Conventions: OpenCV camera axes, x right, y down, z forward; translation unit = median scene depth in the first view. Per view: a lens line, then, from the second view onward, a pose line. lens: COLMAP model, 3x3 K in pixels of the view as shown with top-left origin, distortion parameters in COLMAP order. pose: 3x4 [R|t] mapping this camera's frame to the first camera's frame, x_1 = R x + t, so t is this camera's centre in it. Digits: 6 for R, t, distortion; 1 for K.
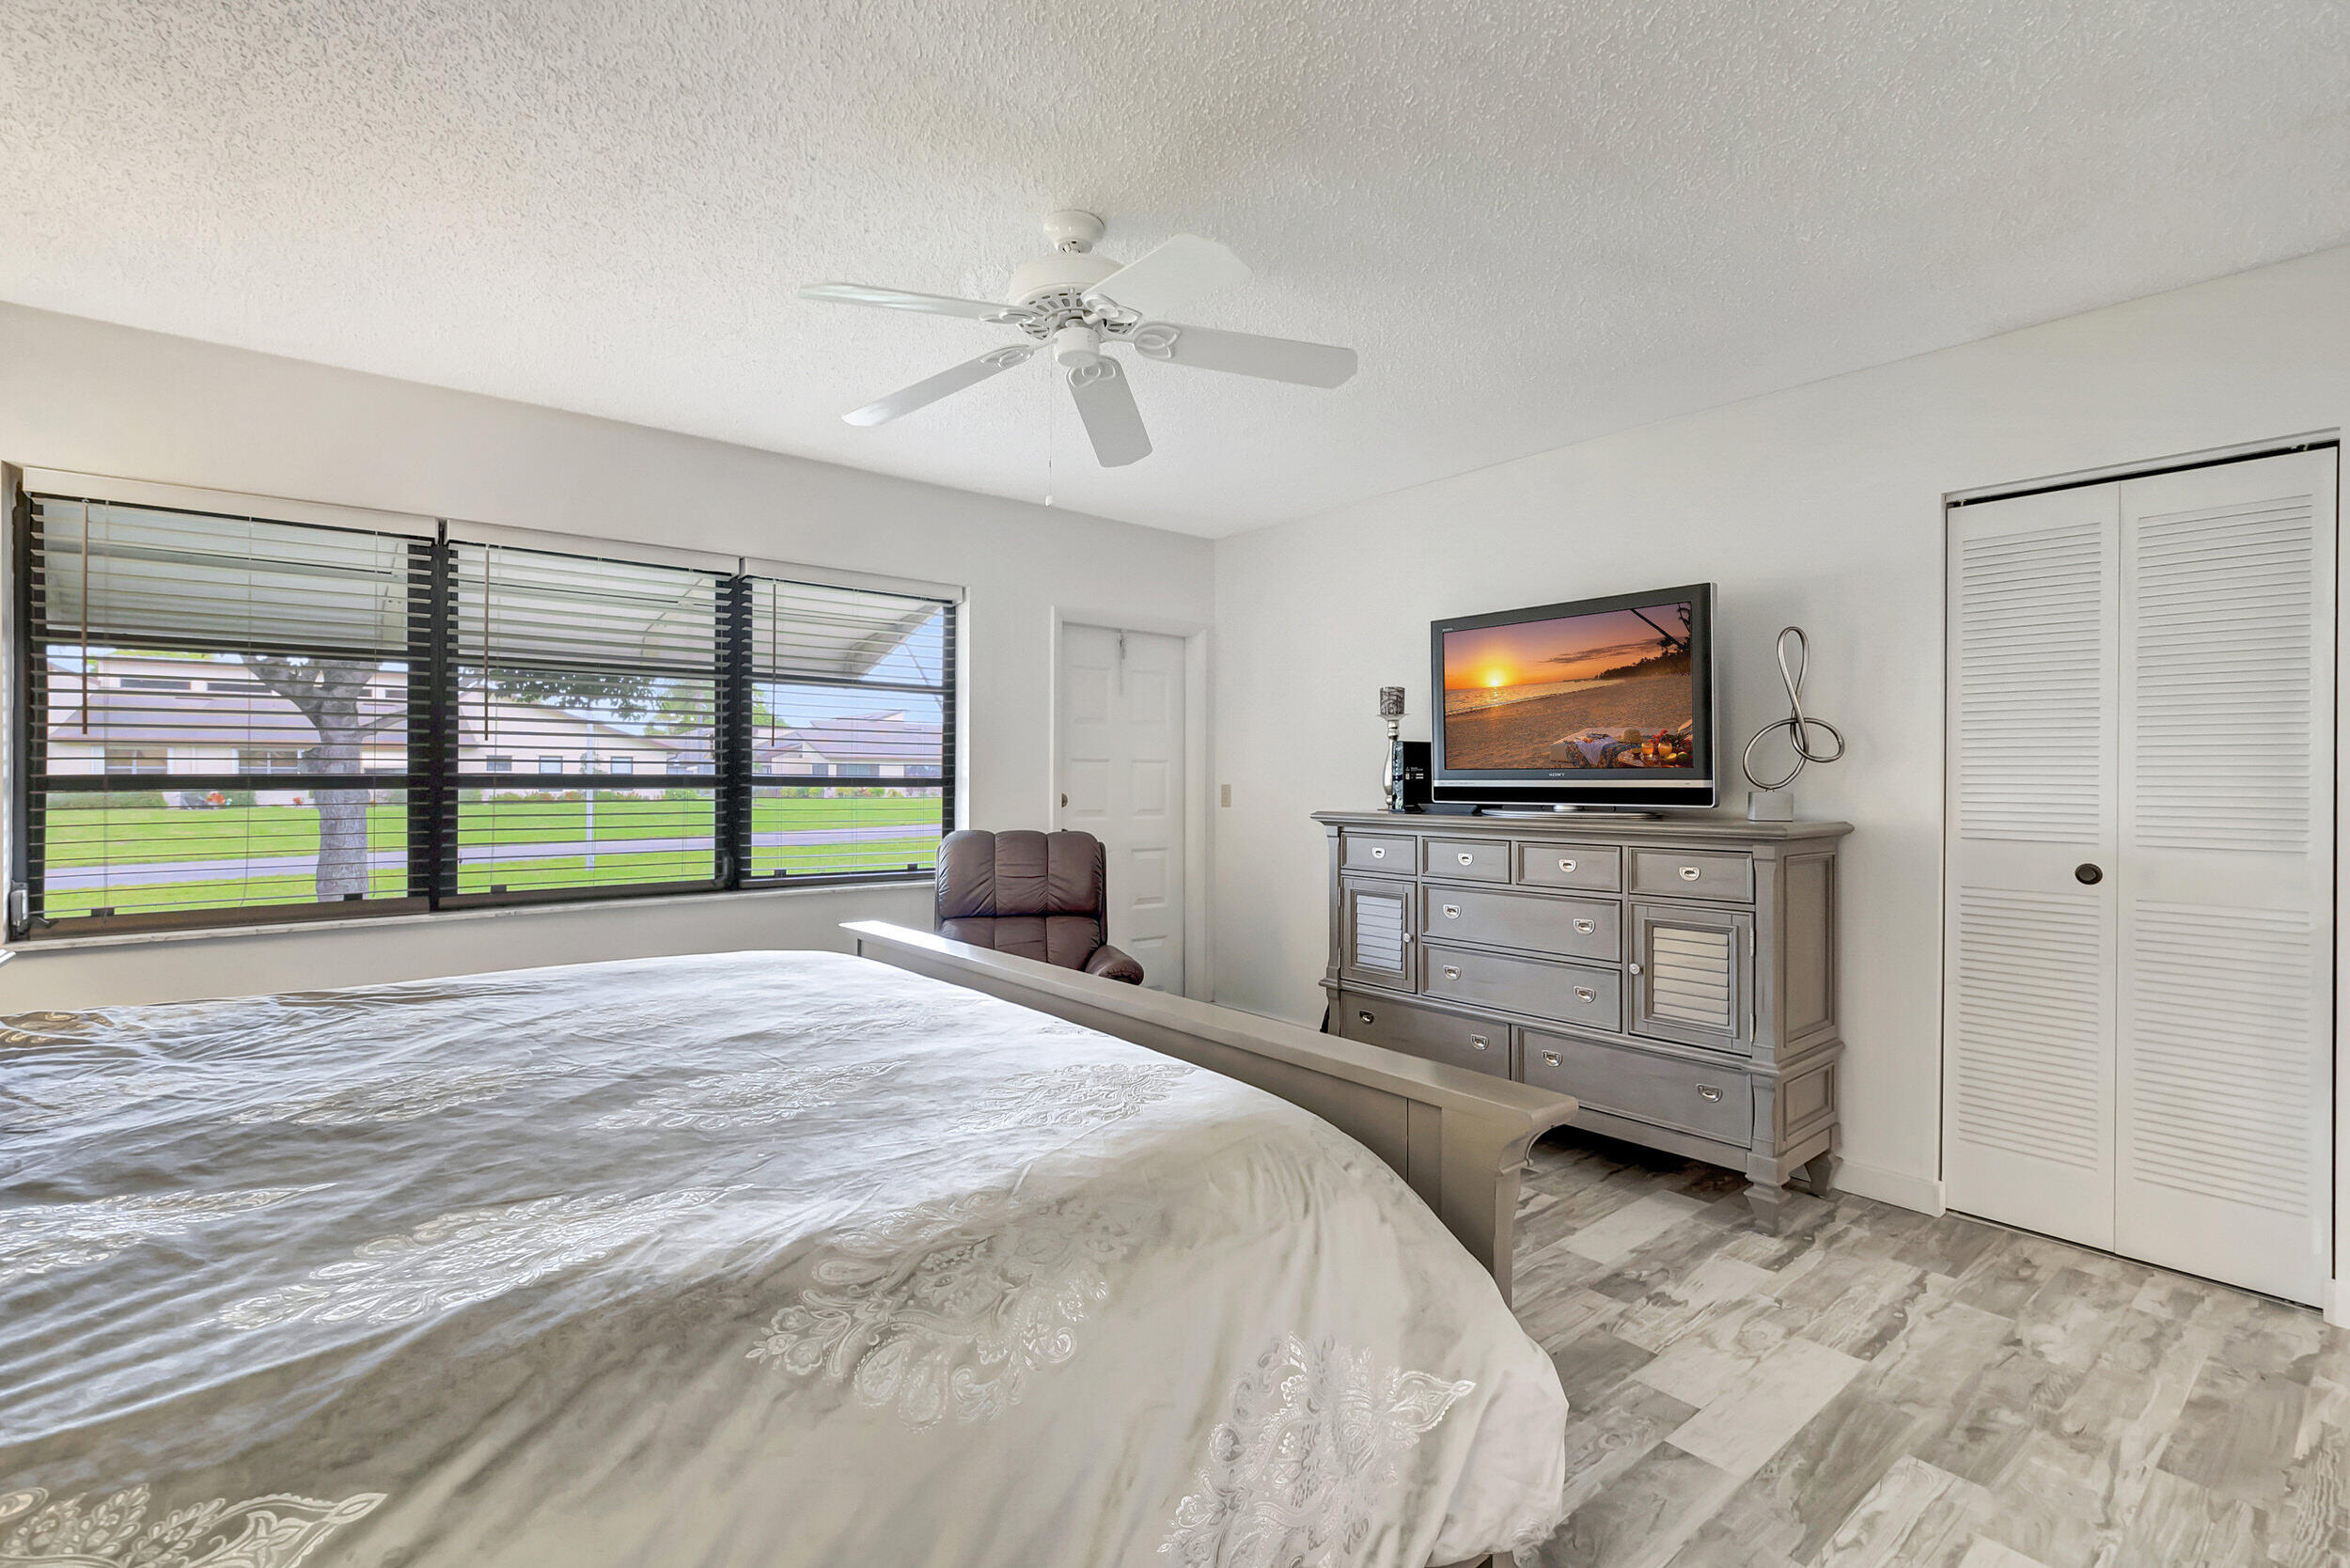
lens RADIAL K [[1045.5, 0, 1221.7], [0, 1045.5, 778.3], [0, 0, 1]] dist [-0.008375, 0.004297]
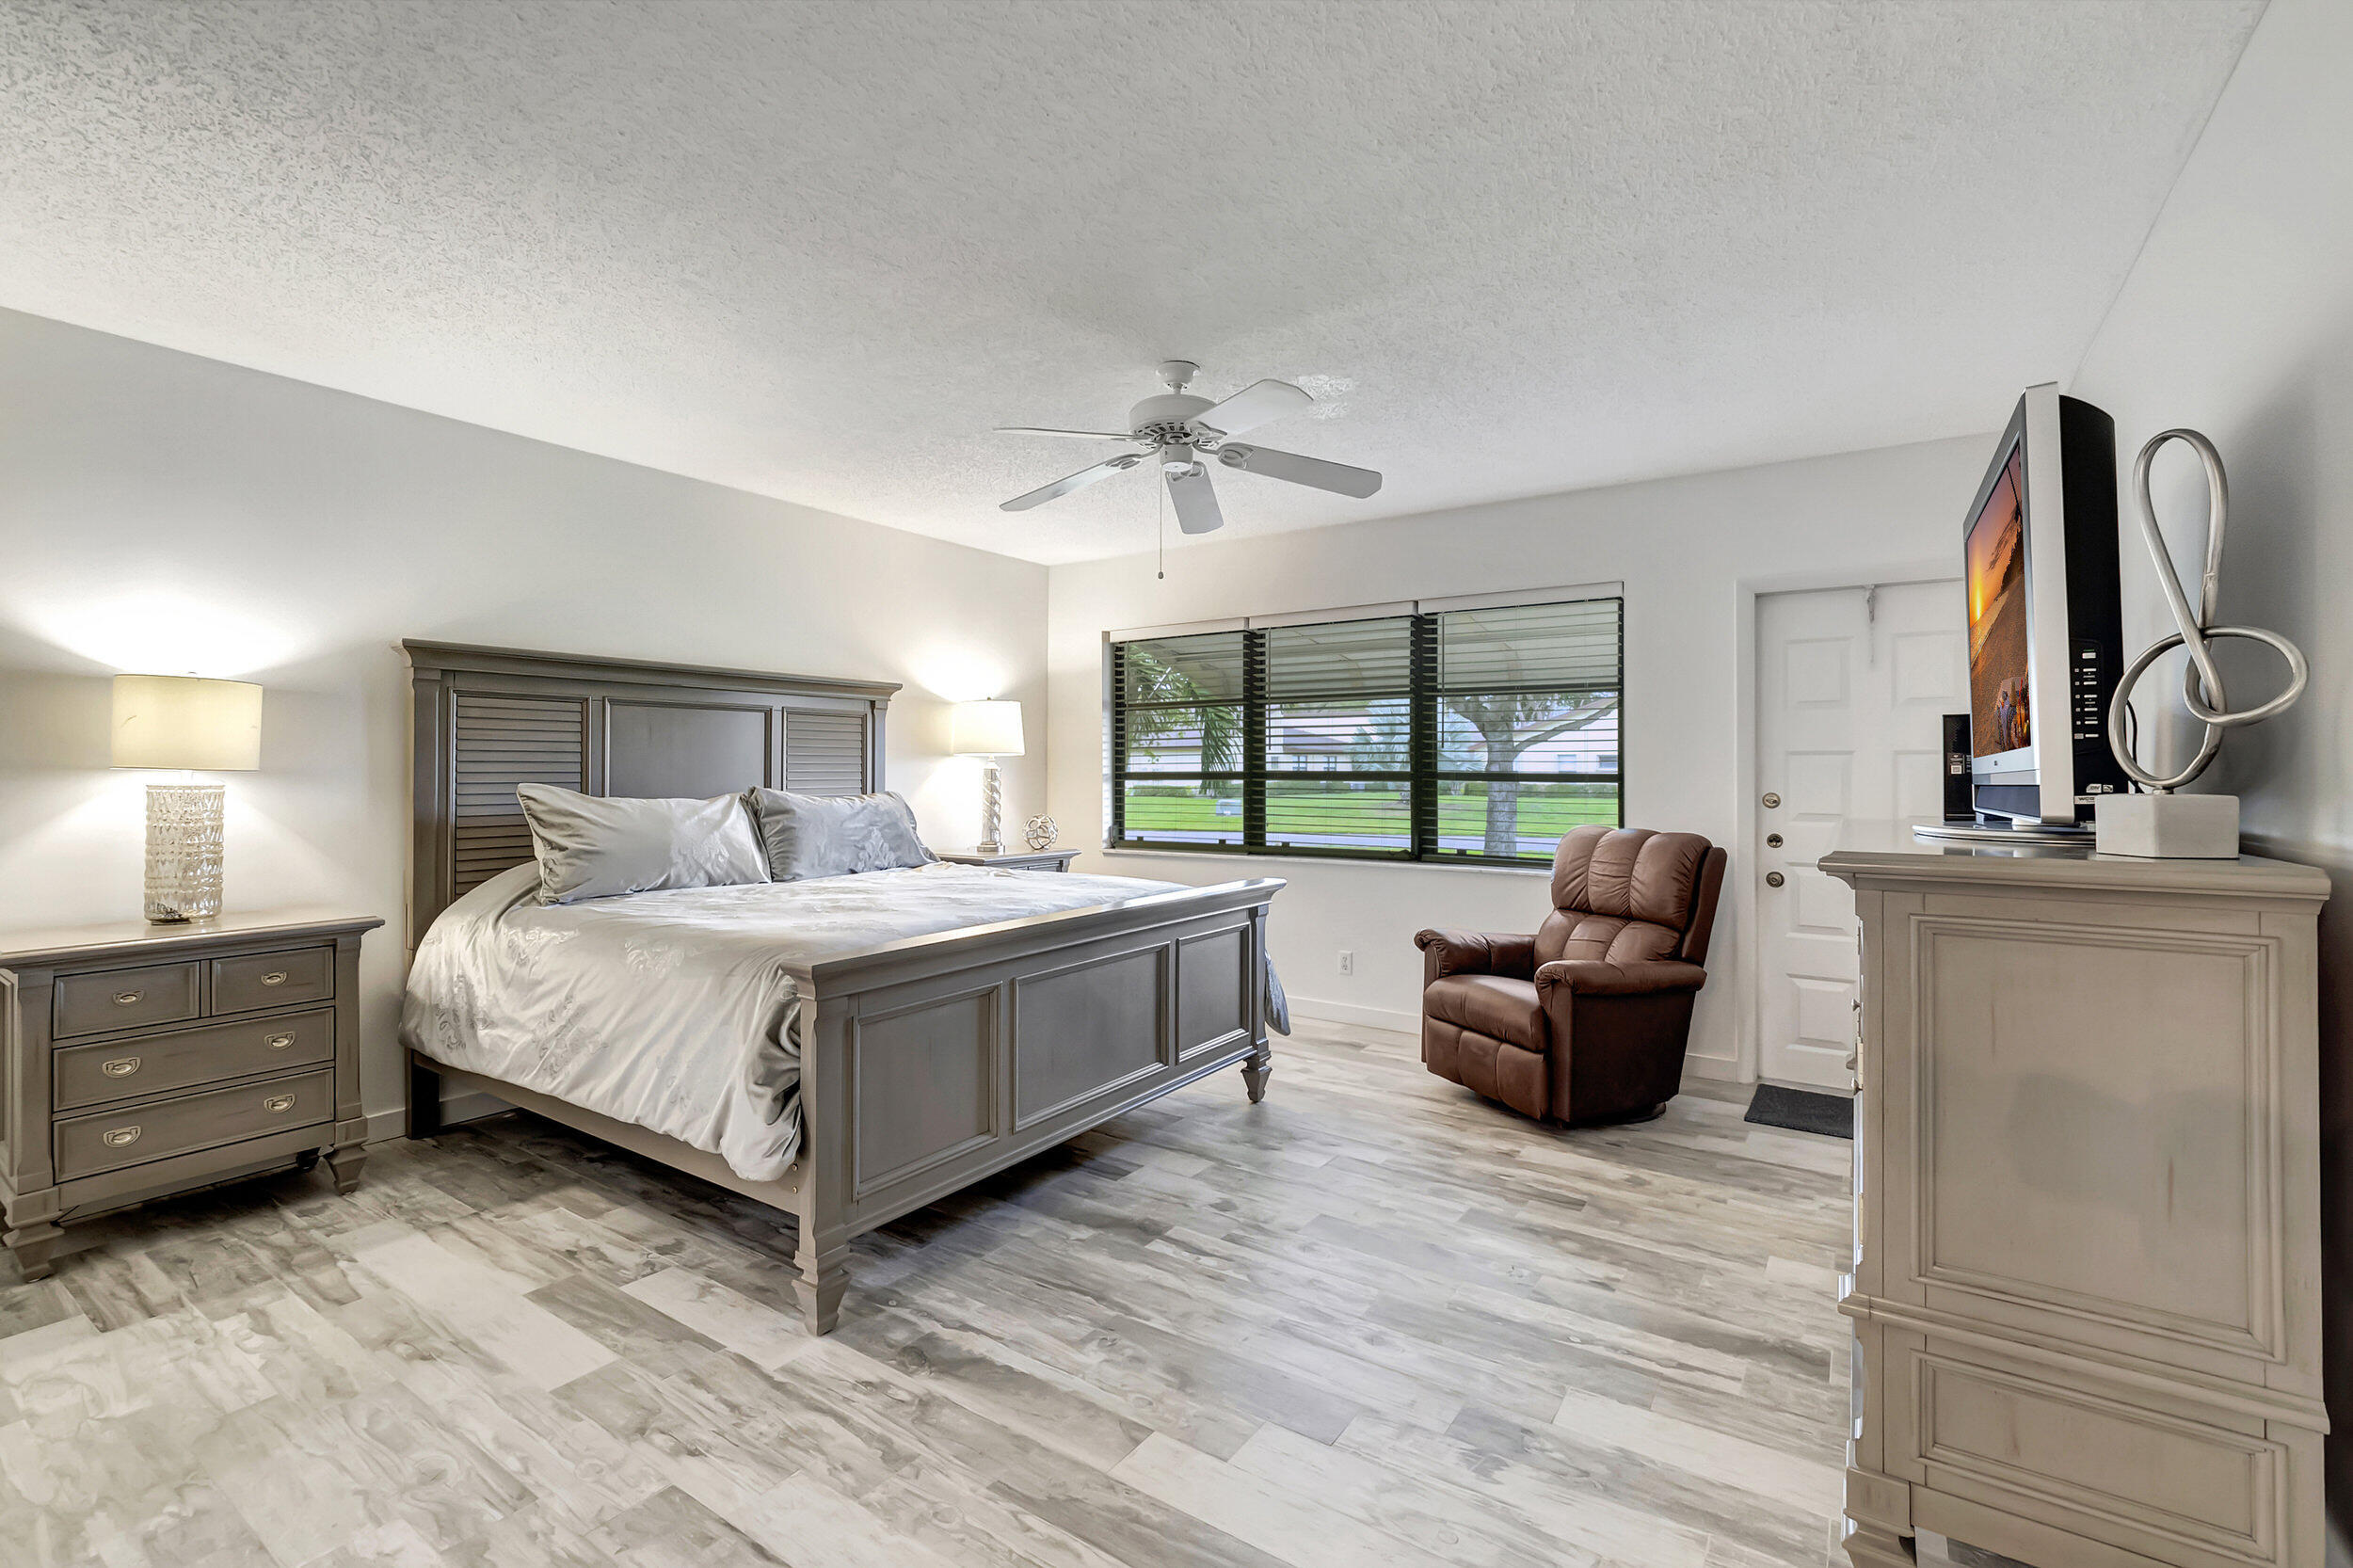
lens RADIAL K [[1046.8, 0, 1173.7], [0, 1046.8, 769.9], [0, 0, 1]] dist [-0.008375, 0.004297]
pose [[0.278686, -0.003397, -0.960376, 0.782103], [0.002660, 0.999993, -0.002766, -0.002500], [0.960379, -0.001784, 0.278692, 0.409653]]
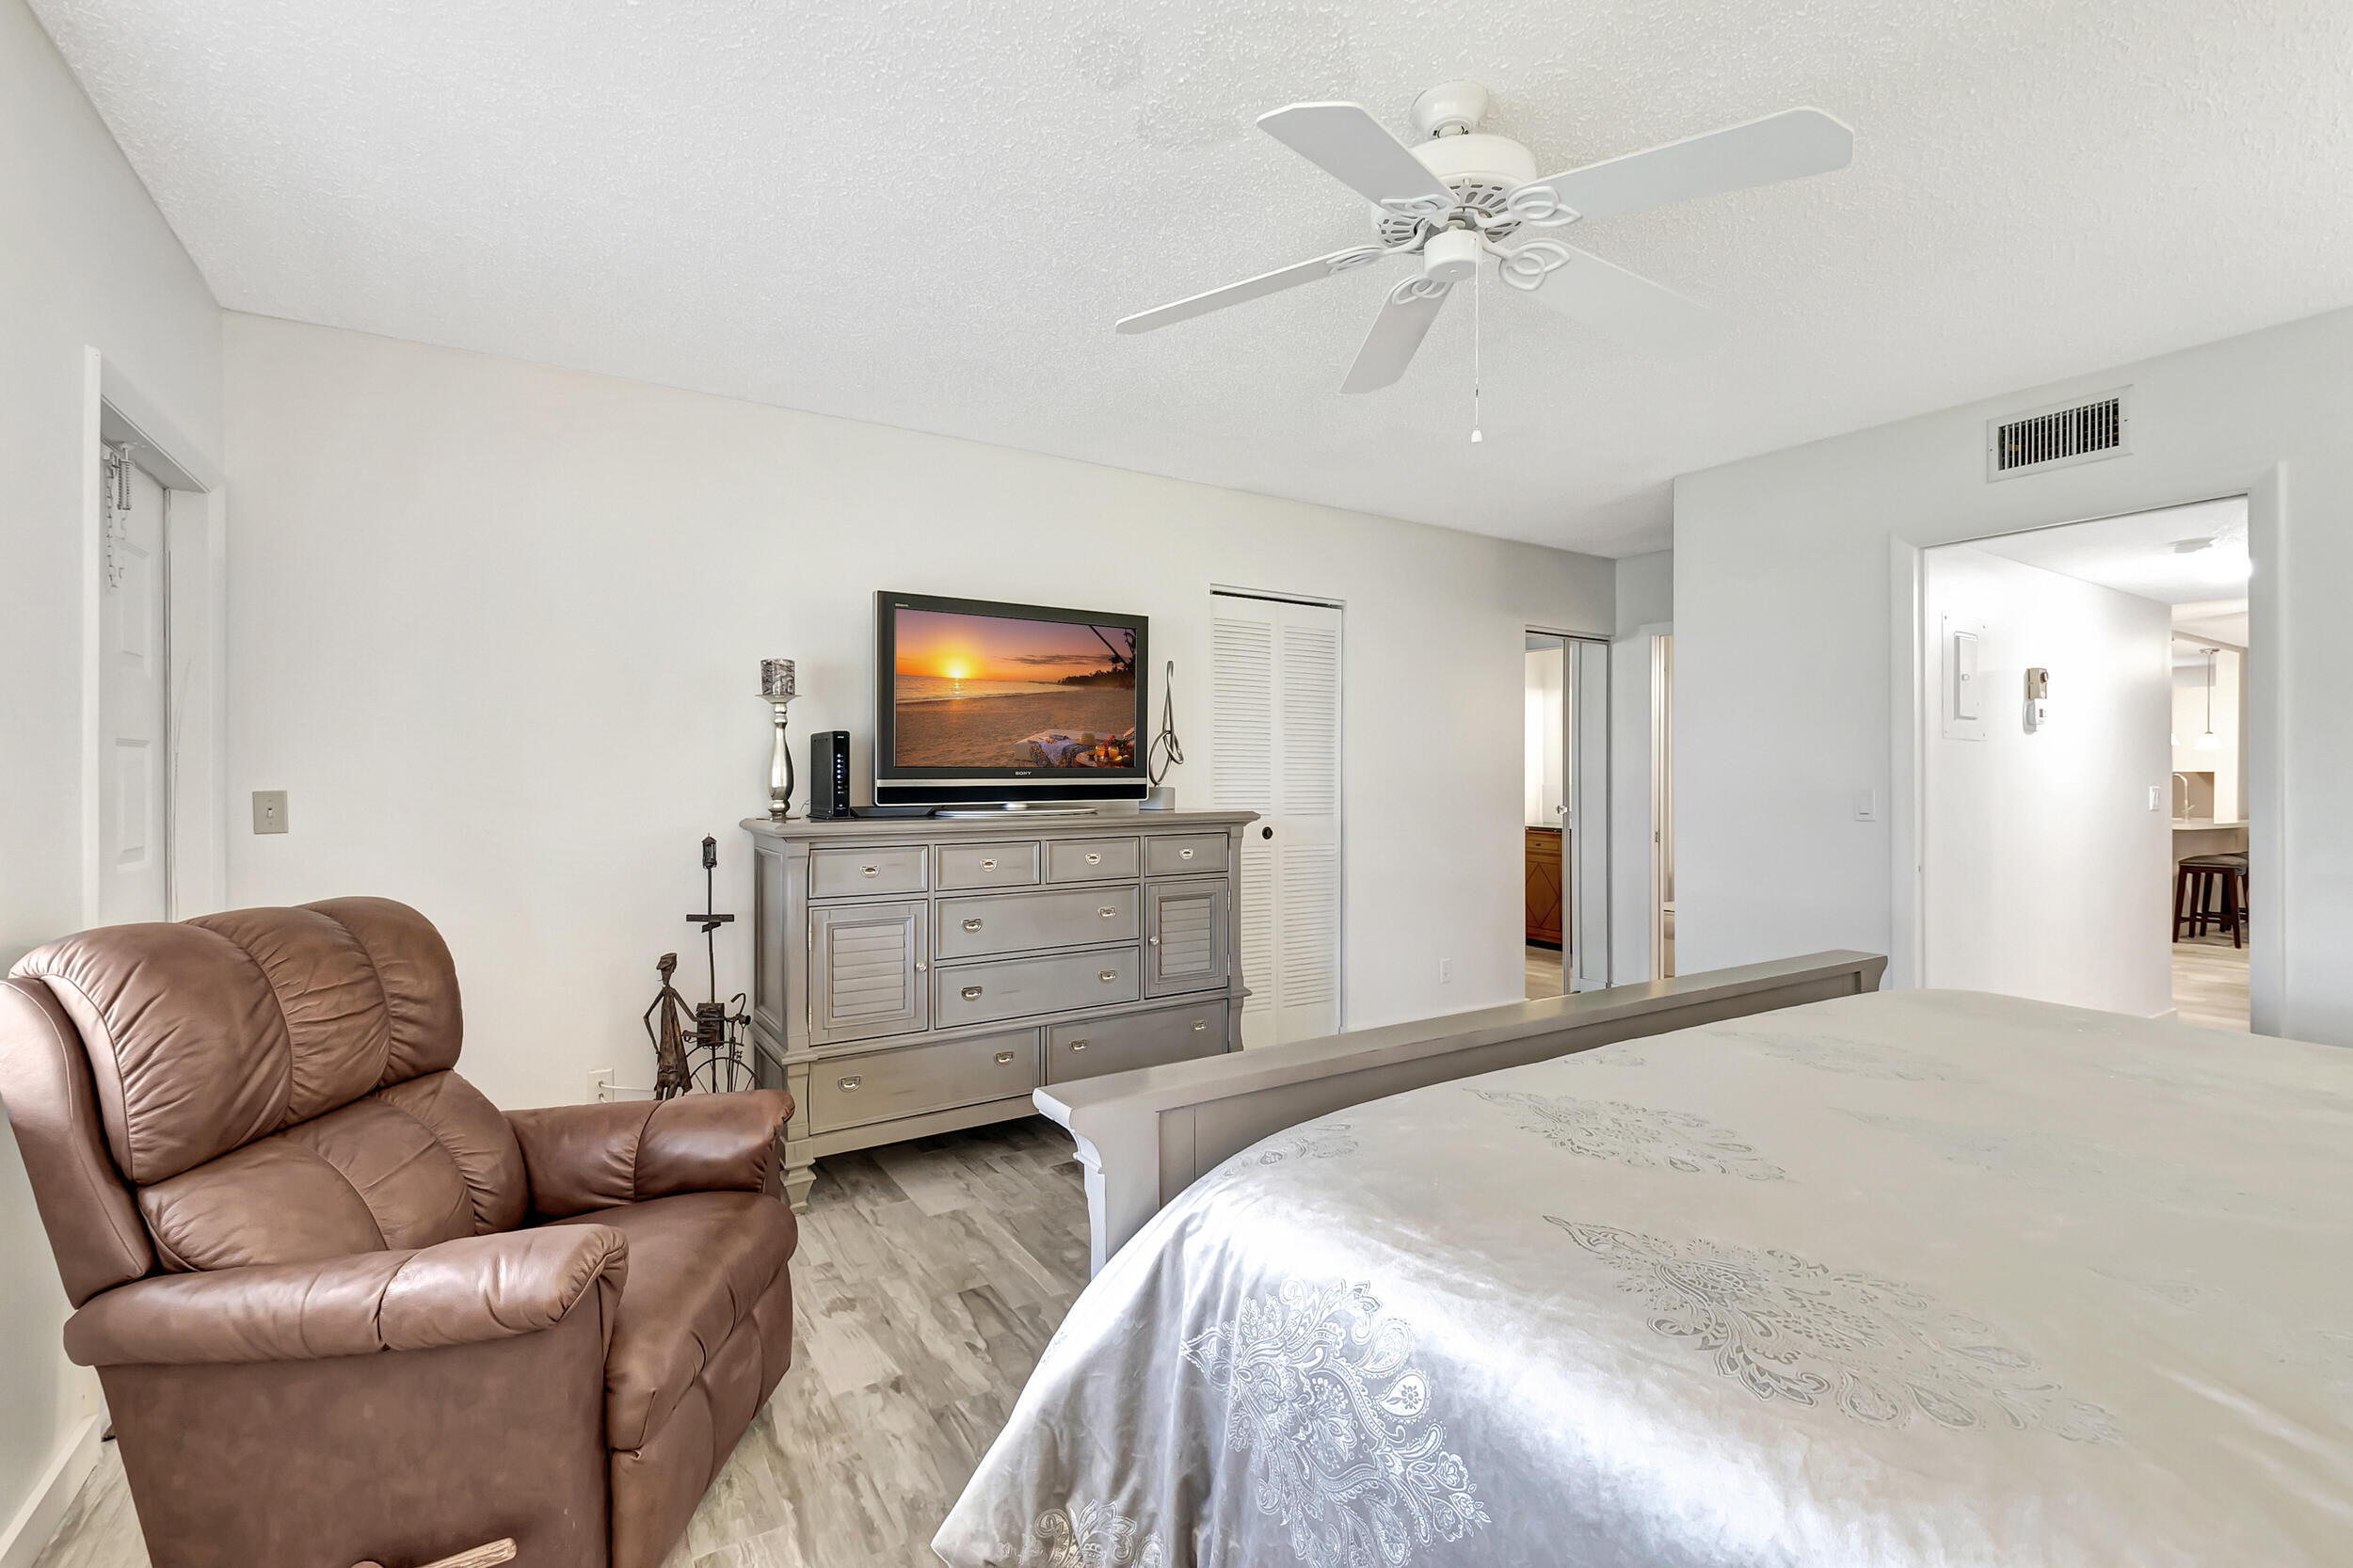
lens RADIAL K [[1046.8, 0, 1177.8], [0, 1046.8, 782.6], [0, 0, 1]] dist [-0.008375, 0.004297]
pose [[0.123684, -0.008902, 0.992282, -0.686229], [0.000113, 0.999960, 0.008957, -0.003960], [-0.992322, -0.000995, 0.123680, 0.749290]]
